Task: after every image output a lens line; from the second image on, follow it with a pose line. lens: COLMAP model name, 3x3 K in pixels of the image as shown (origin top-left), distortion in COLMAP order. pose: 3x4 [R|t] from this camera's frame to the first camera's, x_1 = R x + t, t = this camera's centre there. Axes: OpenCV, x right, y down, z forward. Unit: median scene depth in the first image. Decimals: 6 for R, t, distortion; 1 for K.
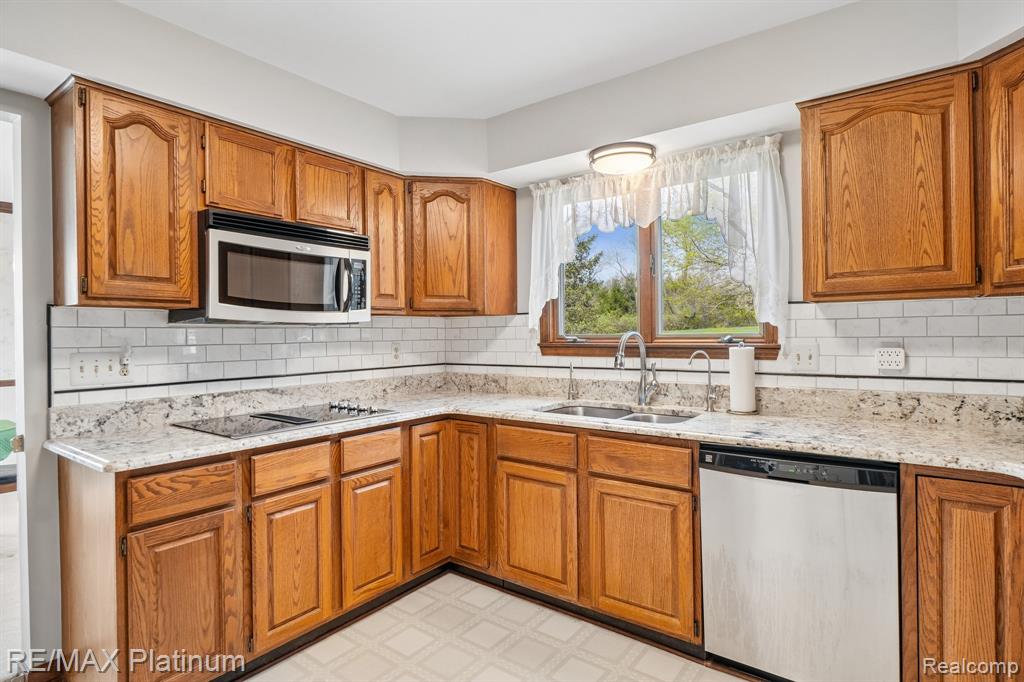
lens RADIAL K [[533.3, 0, 514.1], [0, 533.3, 335.7], [0, 0, 1]] dist [-0.003935, -0.000753]
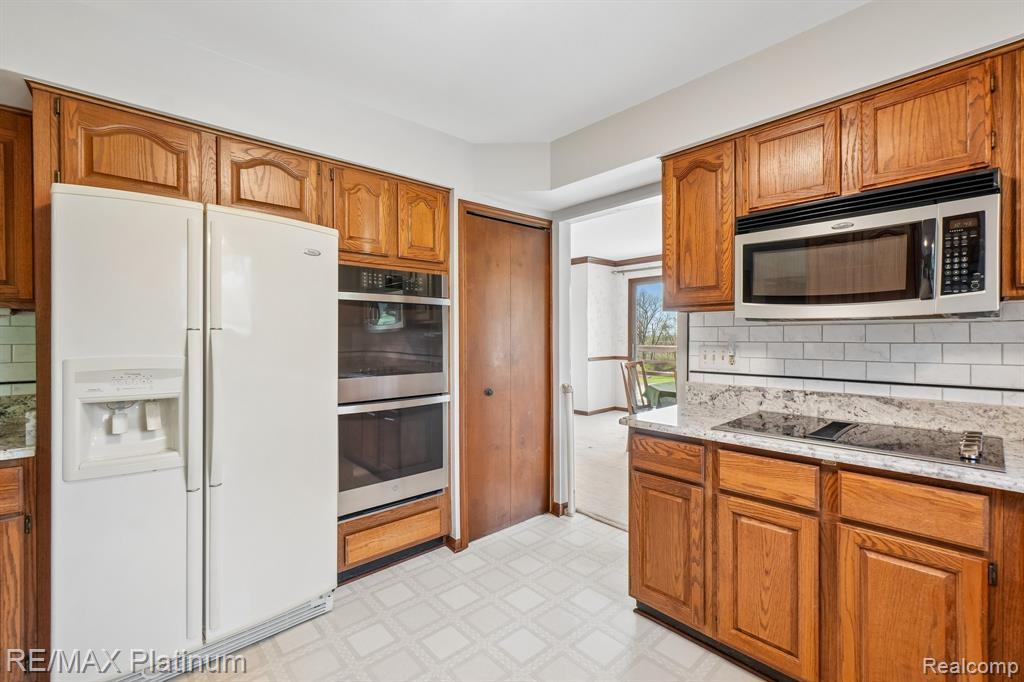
lens RADIAL K [[445.1, 0, 514.2], [0, 445.1, 335.2], [0, 0, 1]] dist [-0.004355, -0.000153]
pose [[-0.190557, 0.011360, -0.981610, 0.412365], [0.003118, 0.999935, 0.010966, -0.007948], [0.981671, -0.000971, -0.190580, 0.722543]]
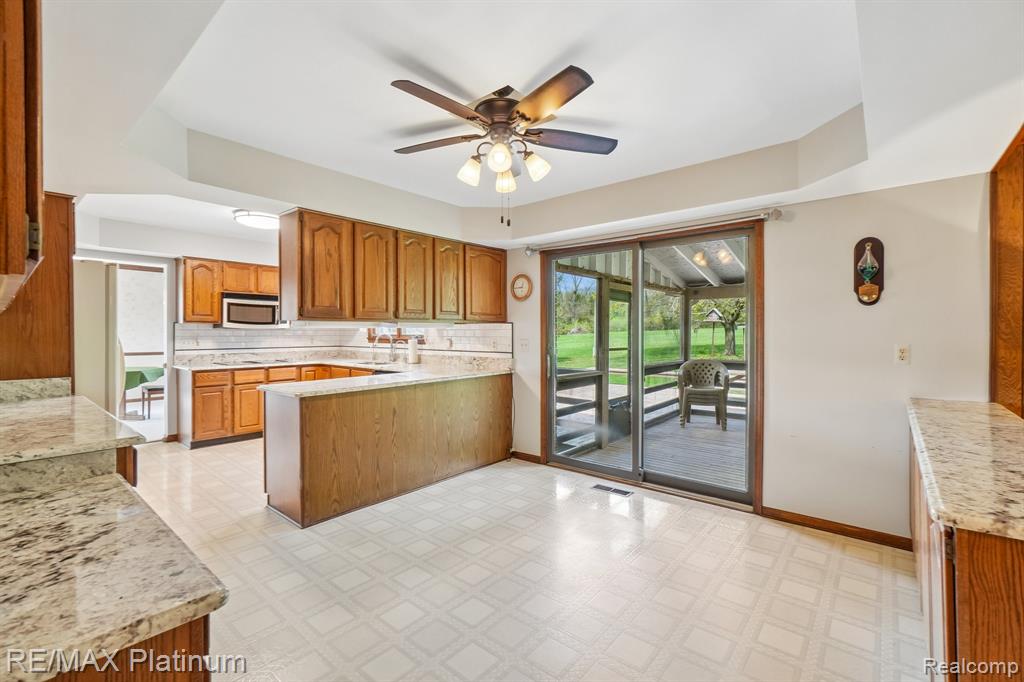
lens RADIAL K [[445.1, 0, 514.2], [0, 445.1, 335.2], [0, 0, 1]] dist [-0.004355, -0.000153]
pose [[0.997889, 0.013408, -0.063544, 1.261995], [-0.013151, 0.999904, 0.004452, -0.021408], [0.063597, -0.003606, 0.997969, -1.451418]]
